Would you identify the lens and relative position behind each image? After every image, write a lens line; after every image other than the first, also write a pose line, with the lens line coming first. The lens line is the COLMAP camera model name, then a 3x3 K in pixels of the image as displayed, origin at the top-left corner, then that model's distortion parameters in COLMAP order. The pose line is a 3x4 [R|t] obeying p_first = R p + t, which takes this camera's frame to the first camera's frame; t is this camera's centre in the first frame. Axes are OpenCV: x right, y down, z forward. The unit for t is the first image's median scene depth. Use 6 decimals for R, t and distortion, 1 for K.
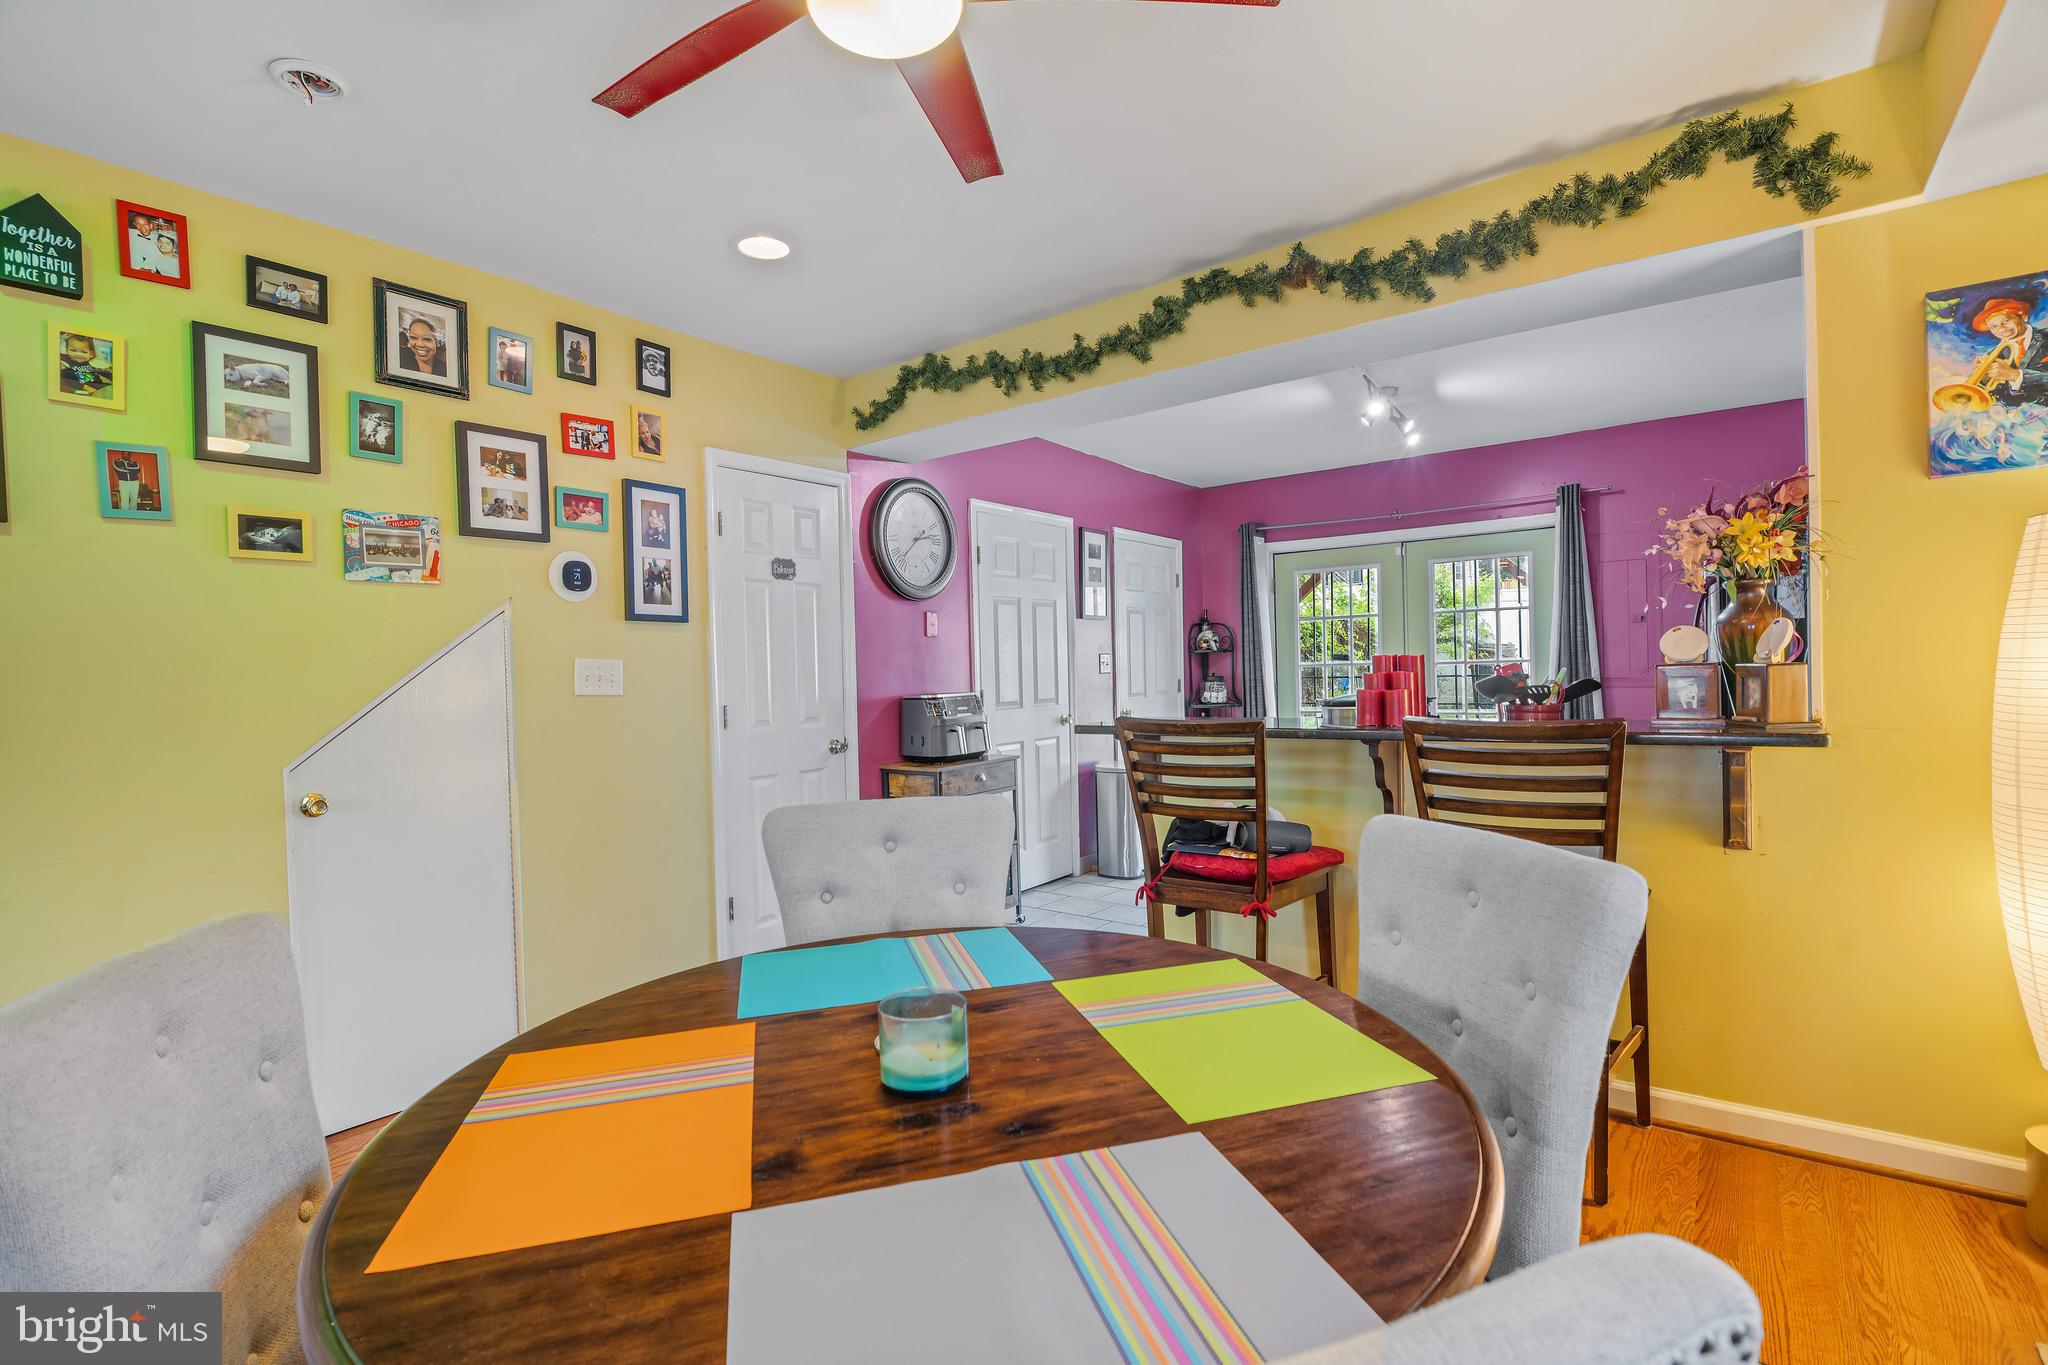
lens RADIAL K [[969.8, 0, 1017.2], [0, 969.8, 686.6], [0, 0, 1]] dist [-0.011756, -0.000556]
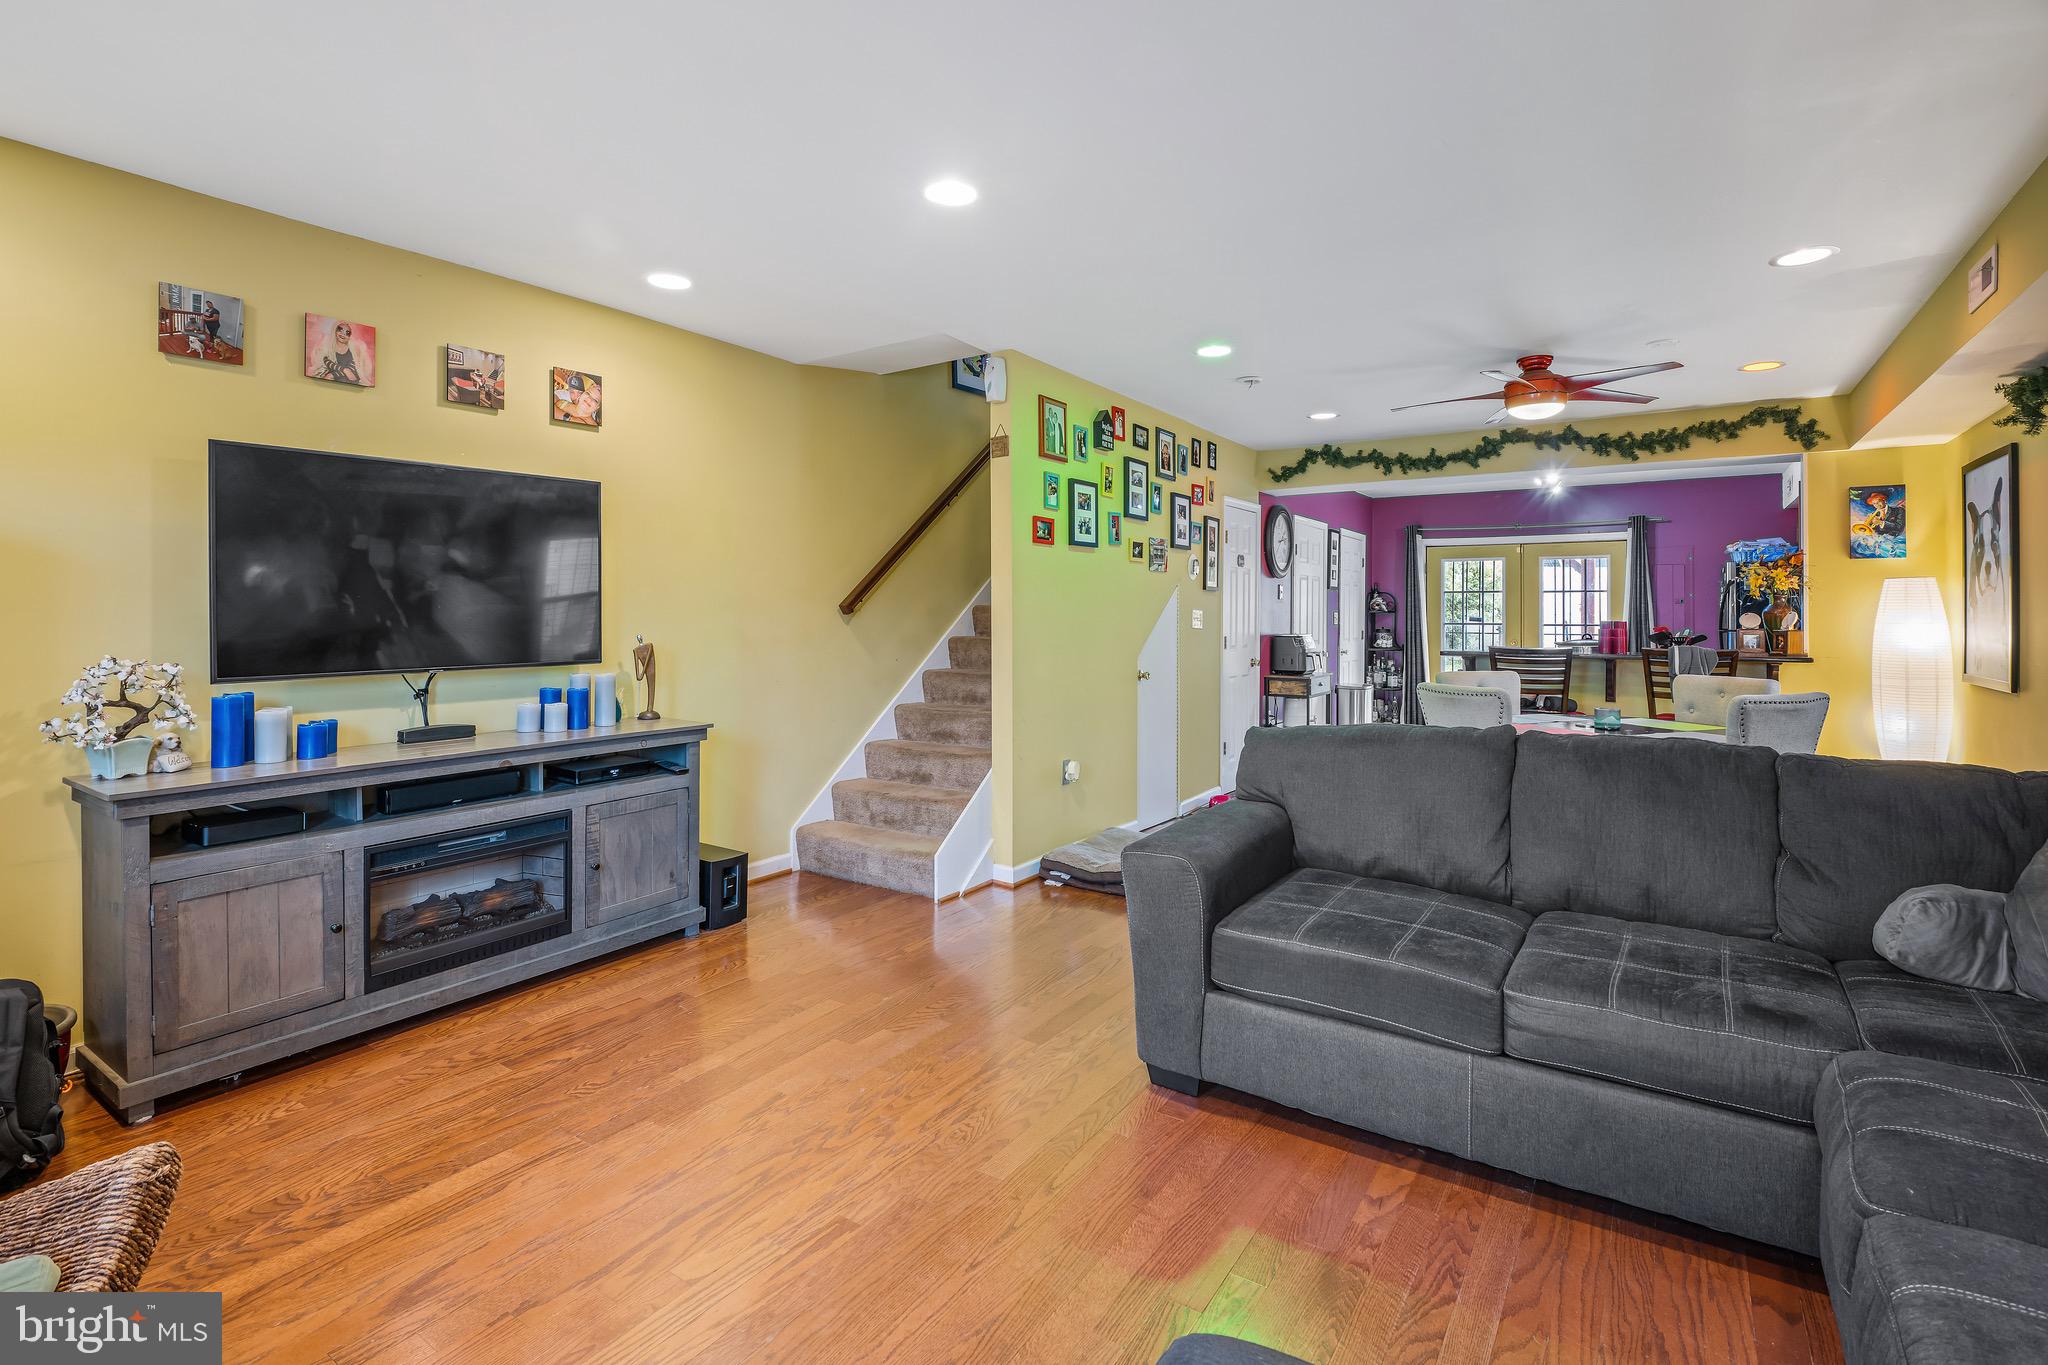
lens RADIAL K [[969.8, 0, 1046.7], [0, 969.8, 611.1], [0, 0, 1]] dist [-0.011756, -0.000556]
pose [[0.997615, 0.032229, 0.061035, -1.030309], [-0.030676, 0.999186, -0.026212, 0.041137], [-0.061831, 0.024277, 0.997791, -1.095351]]
